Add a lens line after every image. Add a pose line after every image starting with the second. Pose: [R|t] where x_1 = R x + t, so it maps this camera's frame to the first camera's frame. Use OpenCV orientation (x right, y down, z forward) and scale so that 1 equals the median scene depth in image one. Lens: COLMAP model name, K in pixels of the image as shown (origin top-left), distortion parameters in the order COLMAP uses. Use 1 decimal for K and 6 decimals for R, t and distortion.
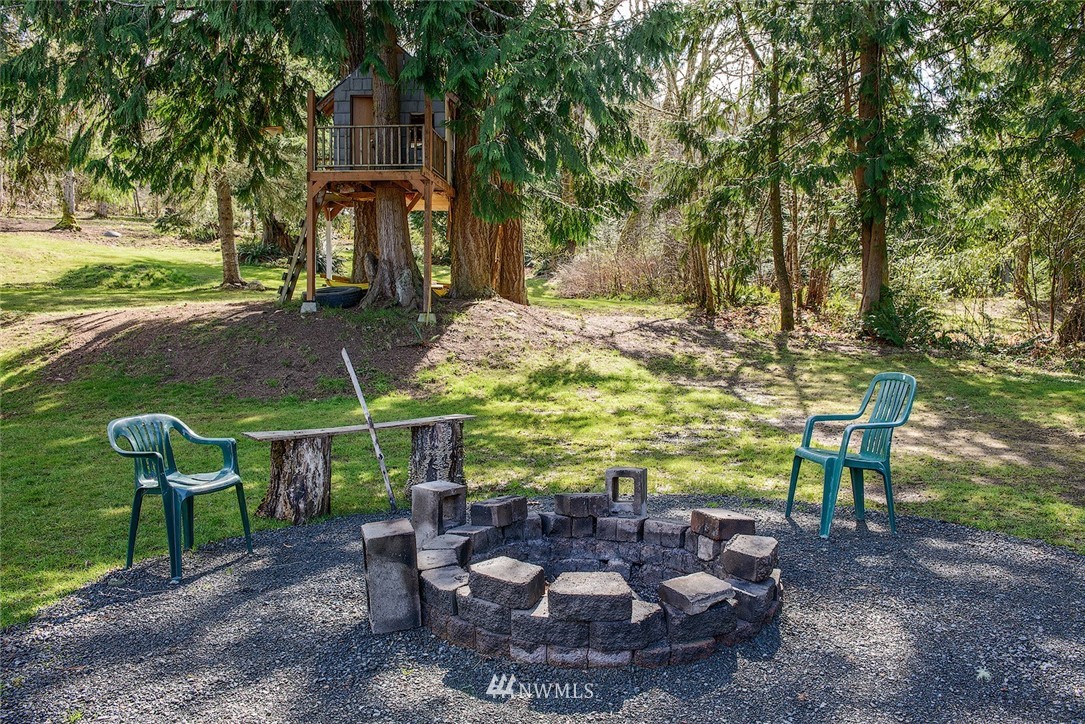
lens RADIAL K [[876.5, 0, 520.2], [0, 876.5, 392.3], [0, 0, 1]] dist [-0.009477, -0.006997]
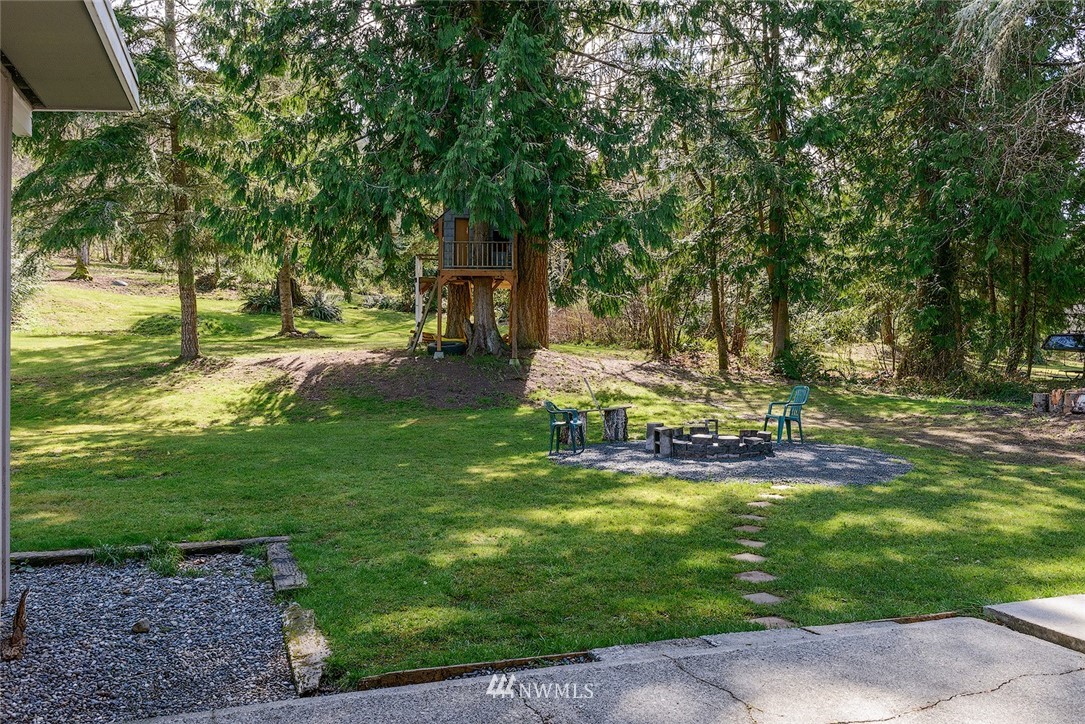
lens RADIAL K [[872.1, 0, 542.5], [0, 872.1, 362.0], [0, 0, 1]] dist [-0.000630, -0.000532]
pose [[0.991926, 0.000796, 0.126819, -0.234466], [0.009161, 0.996918, -0.077910, 0.035467], [-0.126490, 0.078443, 0.988861, -0.520337]]
